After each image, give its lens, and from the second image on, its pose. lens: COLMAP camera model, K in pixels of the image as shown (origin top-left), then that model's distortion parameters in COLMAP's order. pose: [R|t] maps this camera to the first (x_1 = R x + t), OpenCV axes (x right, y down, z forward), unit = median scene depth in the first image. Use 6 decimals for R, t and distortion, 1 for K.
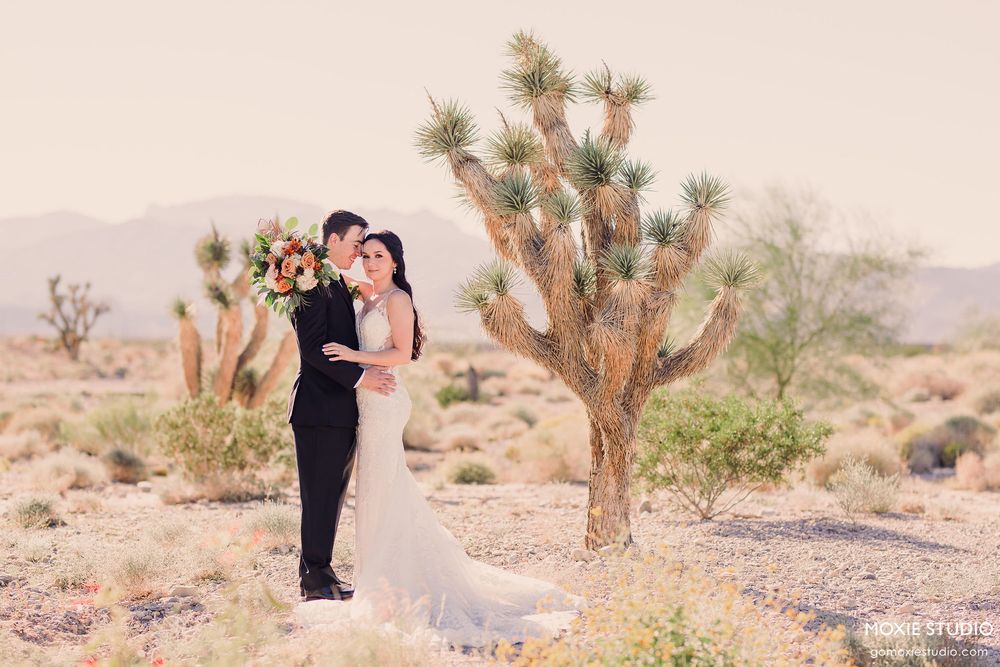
lens RADIAL K [[2500.5, 0, 500.0], [0, 2500.5, 333.5], [0, 0, 1]] dist [0.027175, -0.148309]
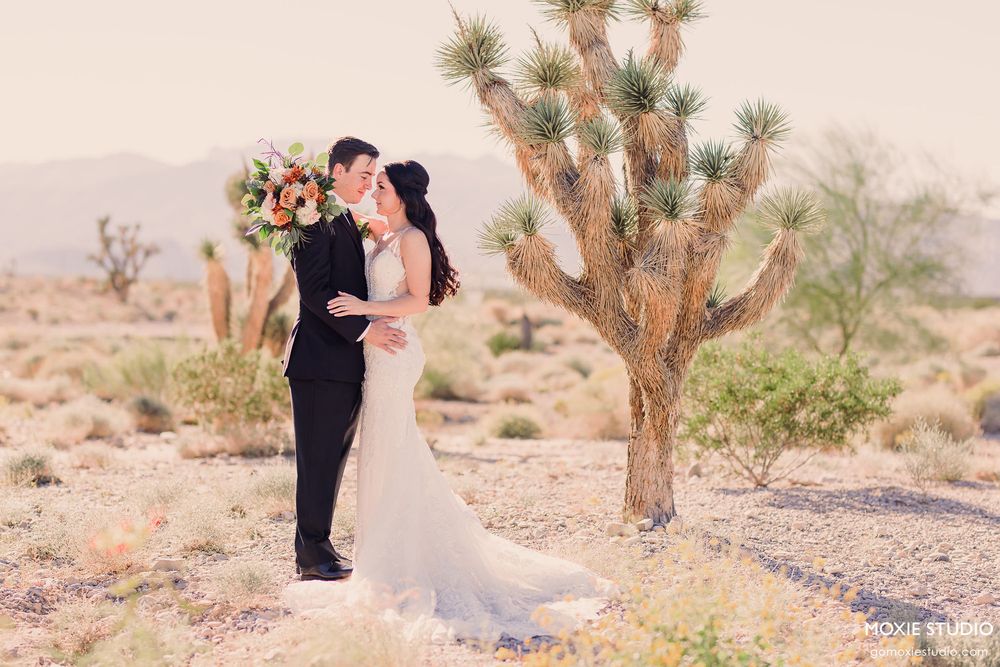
lens RADIAL K [[2500.5, 0, 500.0], [0, 2500.5, 333.5], [0, 0, 1]] dist [0.027175, -0.148309]
pose [[0.999589, 0.012515, -0.025782, 0.010962], [-0.011967, 0.999702, 0.021293, 0.000539], [0.026040, -0.020976, 0.999441, 0.094431]]
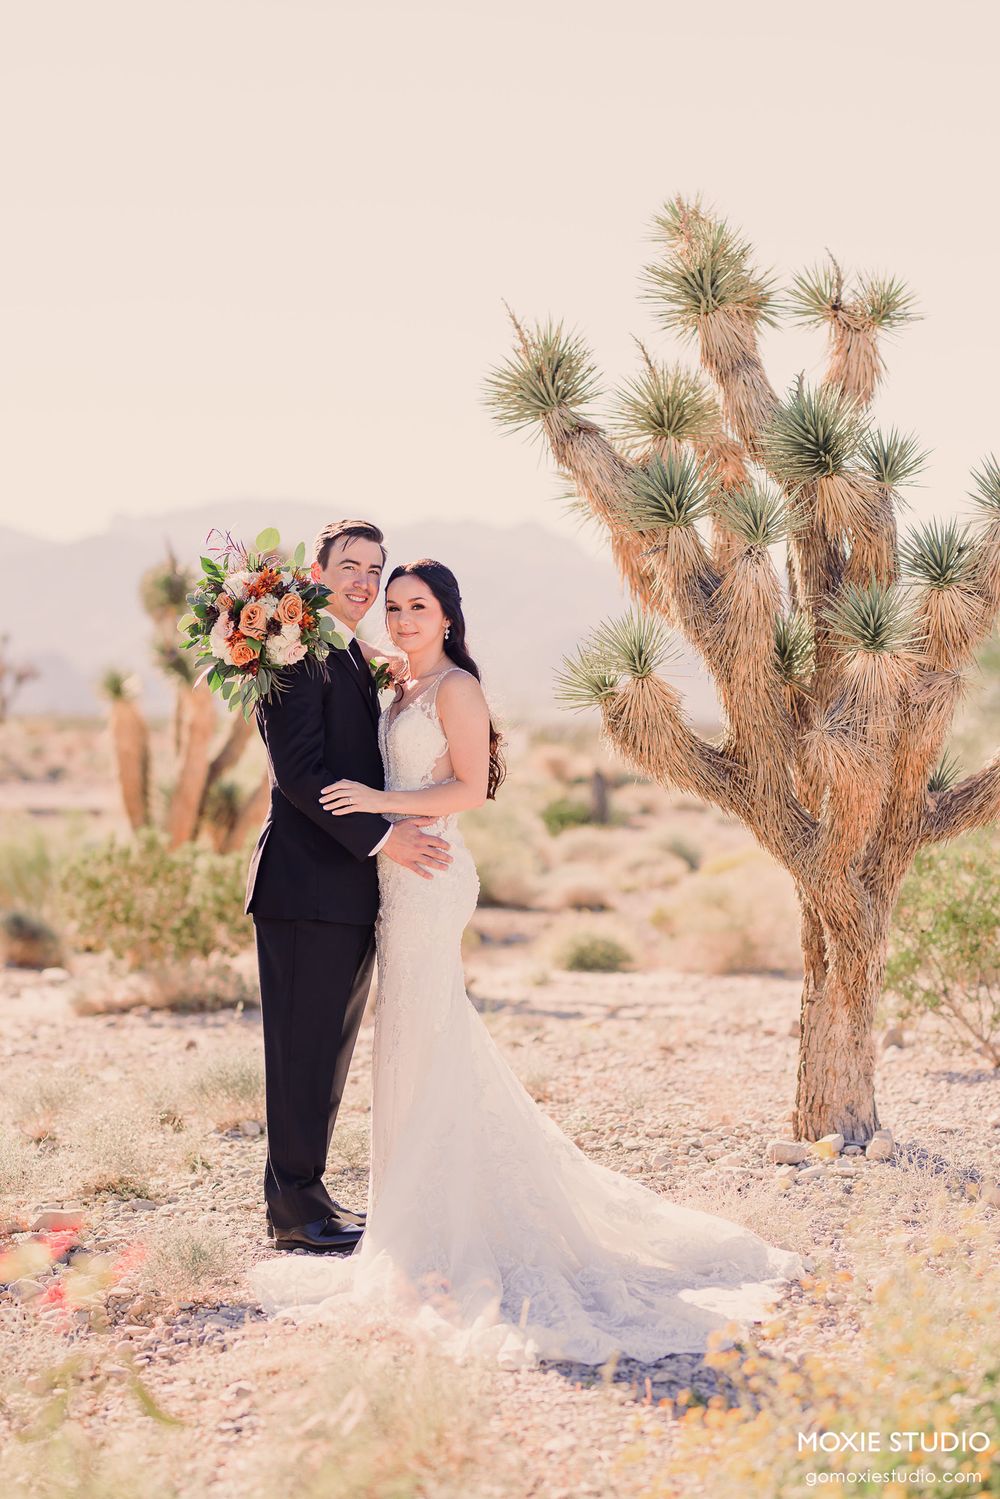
lens RADIAL K [[3748.2, 0, 500.0], [0, 3748.2, 749.5], [0, 0, 1]] dist [0.027175, -0.148309]
pose [[0.999252, 0.002646, -0.038578, 0.001169], [-0.002199, 0.999930, 0.011631, -0.007587], [0.038606, -0.011538, 0.999188, 0.151443]]
